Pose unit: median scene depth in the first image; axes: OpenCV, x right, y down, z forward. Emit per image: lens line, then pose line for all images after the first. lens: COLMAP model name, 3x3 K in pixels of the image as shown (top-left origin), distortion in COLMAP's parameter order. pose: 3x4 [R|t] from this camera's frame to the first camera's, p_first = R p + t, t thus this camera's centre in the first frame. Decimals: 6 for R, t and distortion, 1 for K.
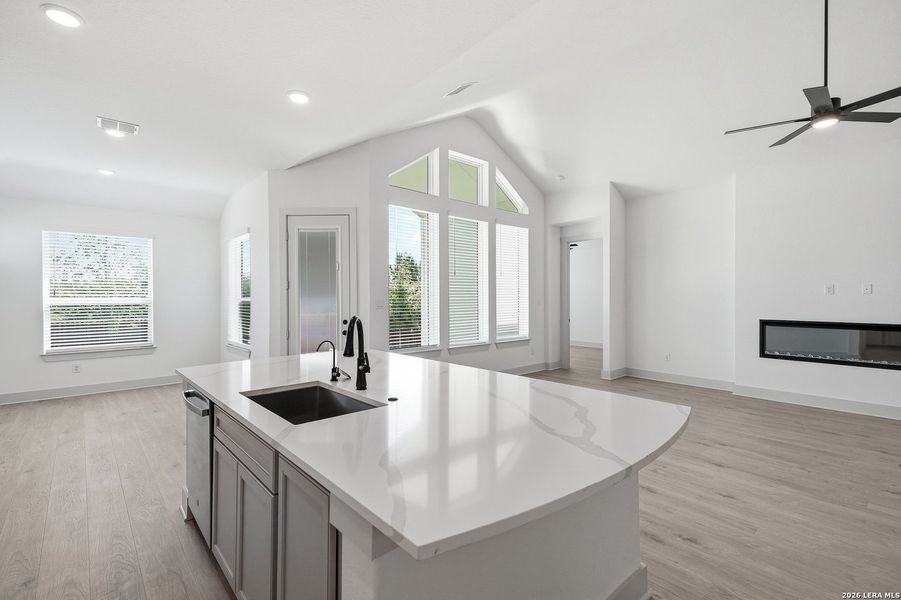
lens RADIAL K [[411.0, 0, 447.7], [0, 411.0, 296.7], [0, 0, 1]] dist [0.033444, -0.000552]
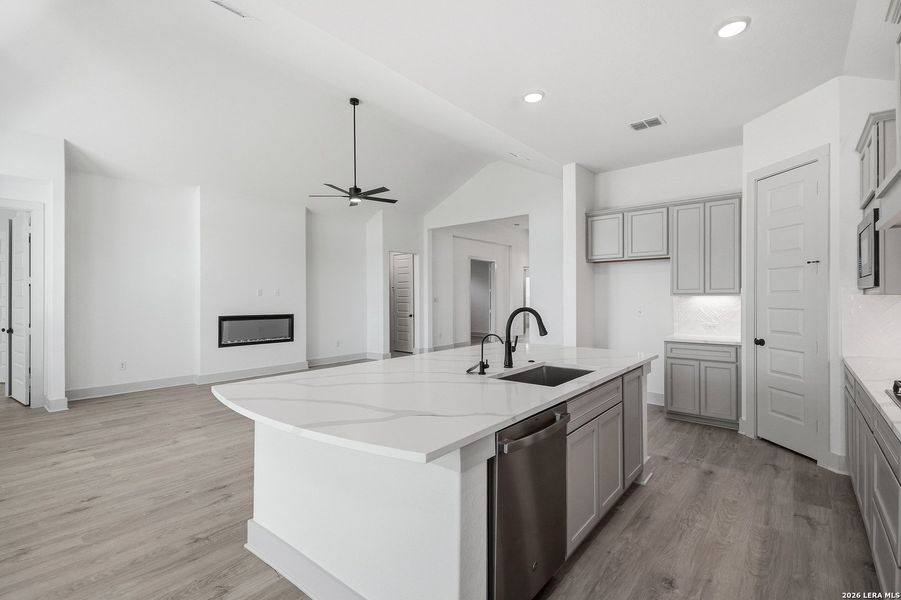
lens RADIAL K [[422.9, 0, 448.8], [0, 422.9, 297.1], [0, 0, 1]] dist [0.017467, -0.000308]
pose [[-0.151411, 0.005354, 0.988456, -0.555554], [0.000154, 0.999985, -0.005393, 0.006542], [-0.988471, -0.000664, -0.151410, 0.538096]]
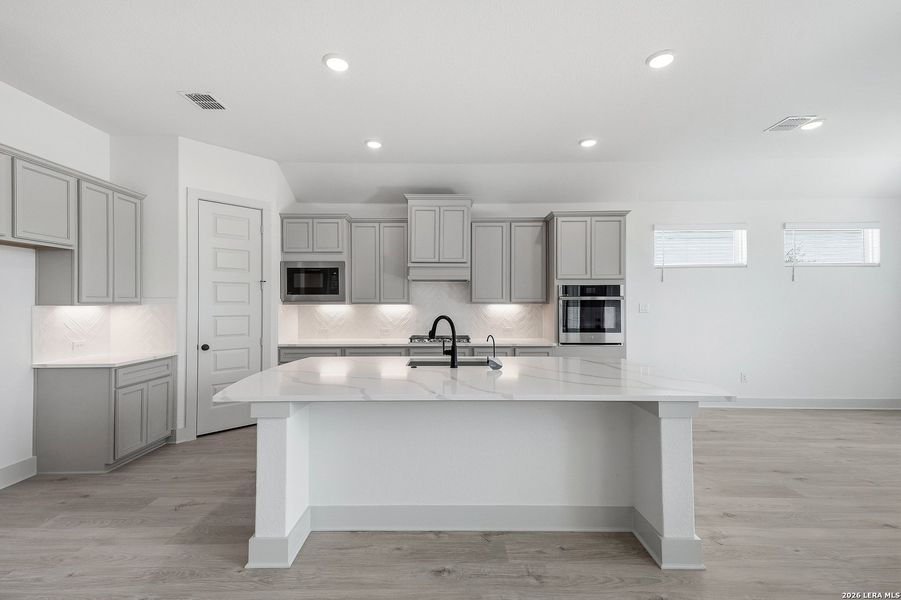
lens RADIAL K [[404.1, 0, 448.3], [0, 404.1, 300.2], [0, 0, 1]] dist [0.032948, -0.000754]
pose [[-0.667880, -0.000011, -0.744269, 0.325739], [0.007318, 0.999952, -0.006582, -0.000607], [0.744233, -0.009842, -0.667847, 0.752790]]
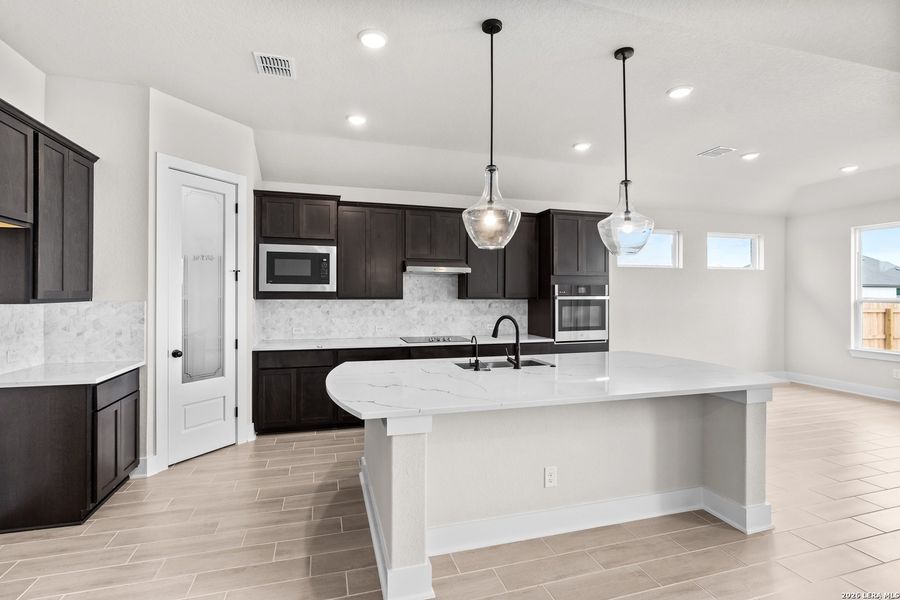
lens RADIAL K [[428.9, 0, 447.8], [0, 428.9, 295.2], [0, 0, 1]] dist [-0.000189, 0.000202]
pose [[-0.429818, 0.003979, -0.902907, 0.459949], [0.000512, 0.999991, 0.004163, -0.010495], [0.902915, 0.001328, -0.429816, 0.547929]]
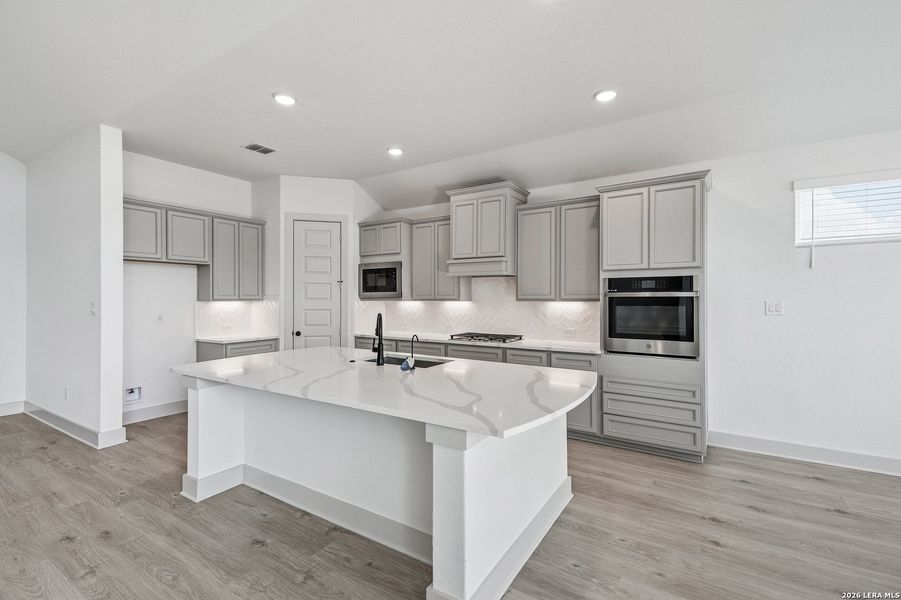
lens RADIAL K [[411.0, 0, 447.7], [0, 411.0, 296.7], [0, 0, 1]] dist [0.033444, -0.000552]
pose [[-0.966761, 0.005025, -0.255633, -0.027491], [0.006439, 0.999968, -0.004693, -0.003299], [0.255601, -0.006183, -0.966763, 0.960587]]
